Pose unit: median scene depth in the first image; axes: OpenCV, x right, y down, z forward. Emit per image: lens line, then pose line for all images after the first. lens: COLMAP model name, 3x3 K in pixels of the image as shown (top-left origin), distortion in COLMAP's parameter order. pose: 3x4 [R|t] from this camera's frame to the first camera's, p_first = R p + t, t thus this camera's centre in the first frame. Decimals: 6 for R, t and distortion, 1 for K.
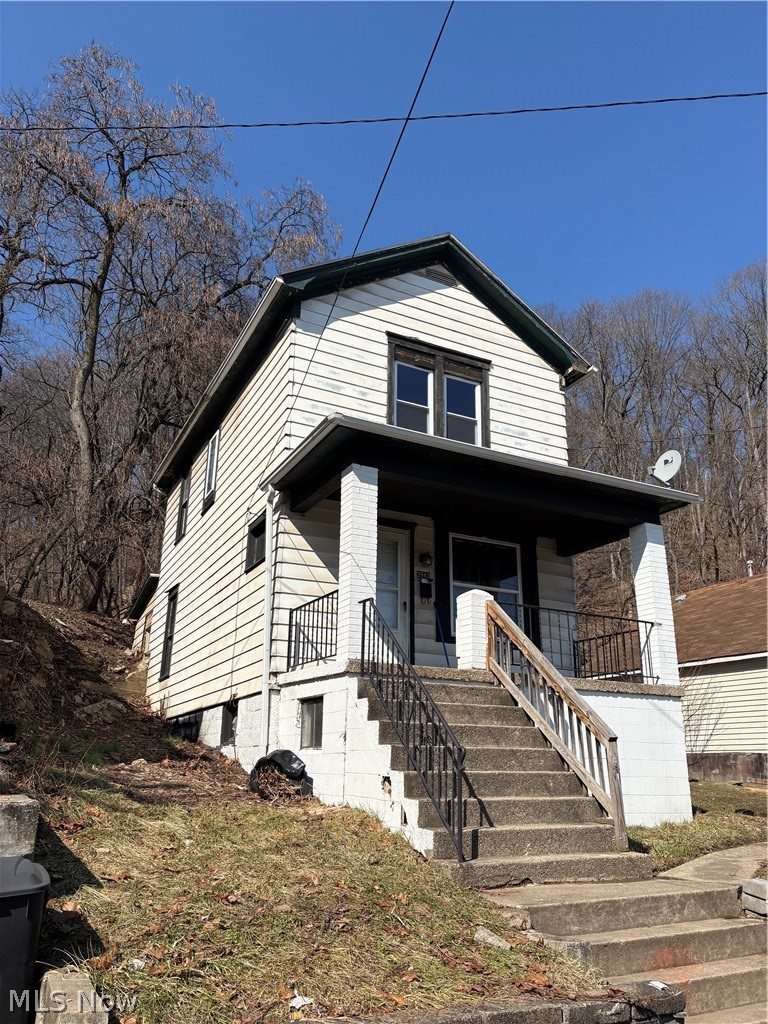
lens RADIAL K [[779.7, 0, 391.1], [0, 779.7, 527.1], [0, 0, 1]] dist [0.048468, -0.060056]
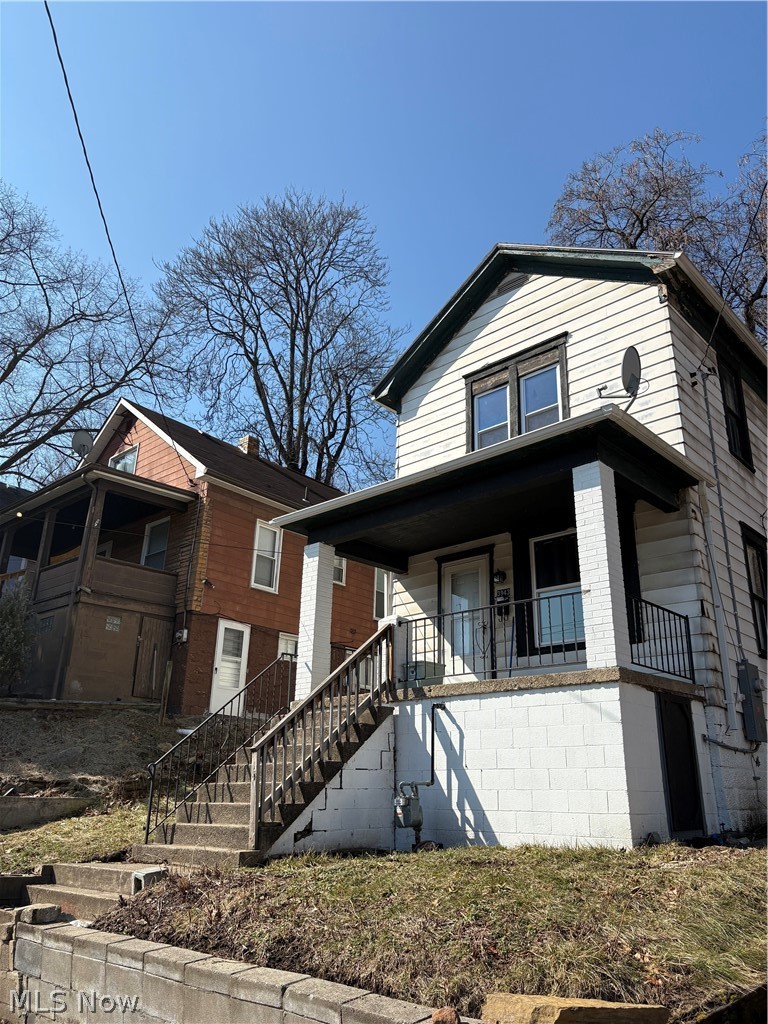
lens RADIAL K [[779.7, 0, 379.3], [0, 779.7, 522.3], [0, 0, 1]] dist [0.048468, -0.060056]
pose [[0.338070, -0.324036, -0.883578, 0.847149], [0.265554, 0.933551, -0.240757, 0.165875], [0.902878, -0.153245, 0.401655, 0.442624]]
